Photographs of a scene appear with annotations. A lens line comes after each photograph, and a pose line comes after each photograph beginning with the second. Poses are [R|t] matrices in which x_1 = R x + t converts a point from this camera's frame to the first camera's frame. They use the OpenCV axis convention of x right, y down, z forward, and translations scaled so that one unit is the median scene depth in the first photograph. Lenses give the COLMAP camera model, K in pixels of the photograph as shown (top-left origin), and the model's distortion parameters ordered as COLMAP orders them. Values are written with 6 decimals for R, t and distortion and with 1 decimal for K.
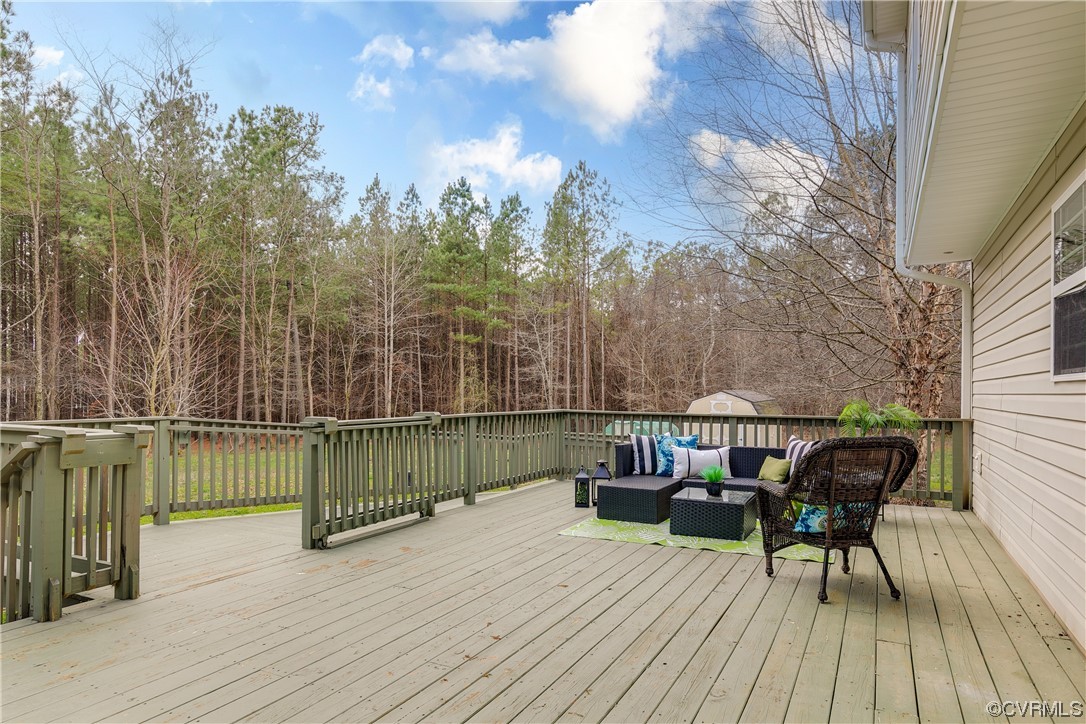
lens RADIAL K [[665.5, 0, 550.3], [0, 665.5, 391.6], [0, 0, 1]] dist [0.002674, 0.000951]
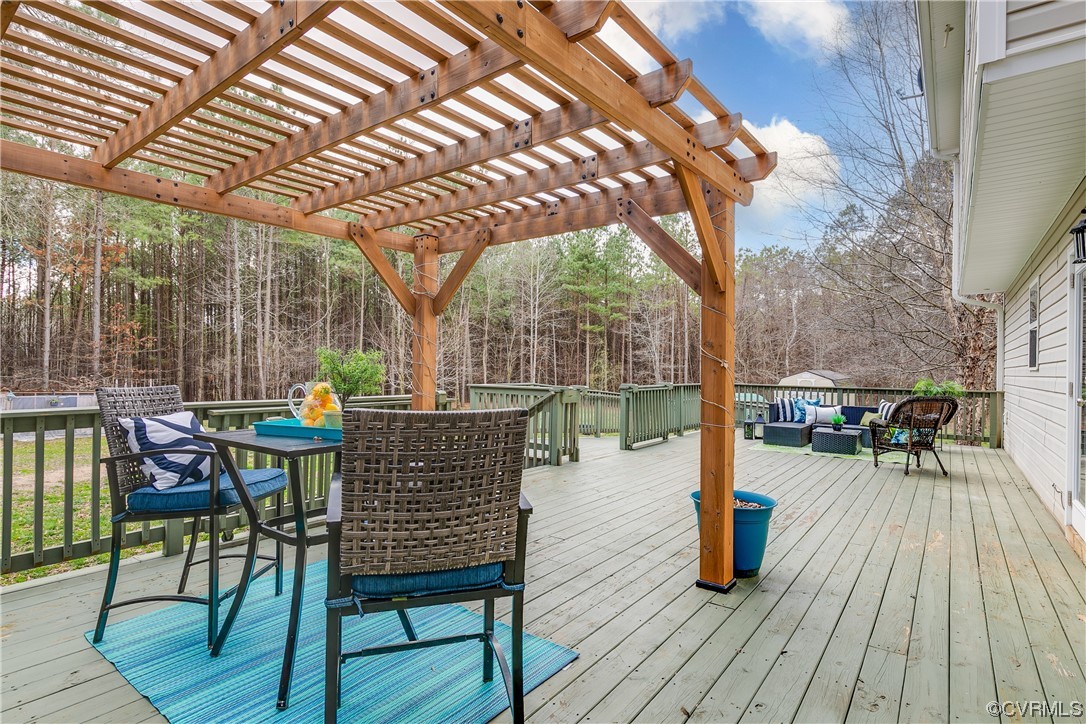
lens RADIAL K [[557.4, 0, 547.5], [0, 557.4, 366.9], [0, 0, 1]] dist [-0.001157, -0.000366]
pose [[0.986642, 0.007742, -0.162718, -0.224304], [-0.008433, 0.999958, -0.003559, -0.003403], [0.162683, 0.004884, 0.986666, -0.484077]]
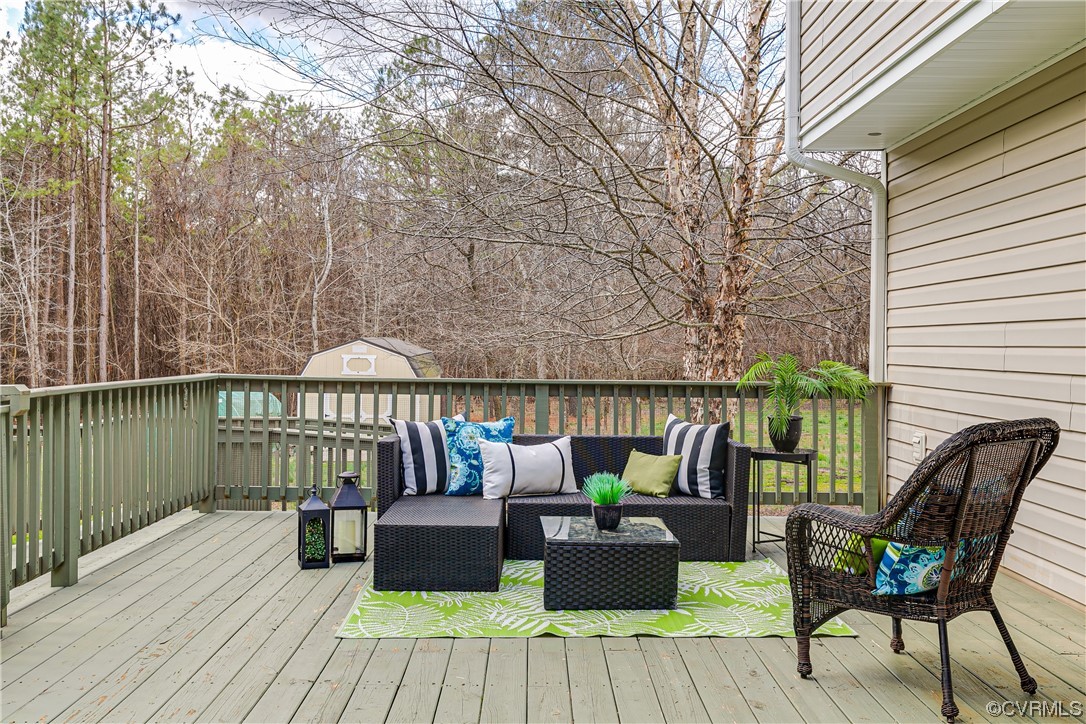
lens RADIAL K [[1058.8, 0, 546.3], [0, 1058.8, 313.1], [0, 0, 1]] dist [0.004351, 0.000000]
pose [[0.889258, 0.017209, 0.457082, -0.162295], [-0.005456, 0.999620, -0.027020, 0.001121], [-0.457373, 0.021534, 0.889014, 0.195358]]
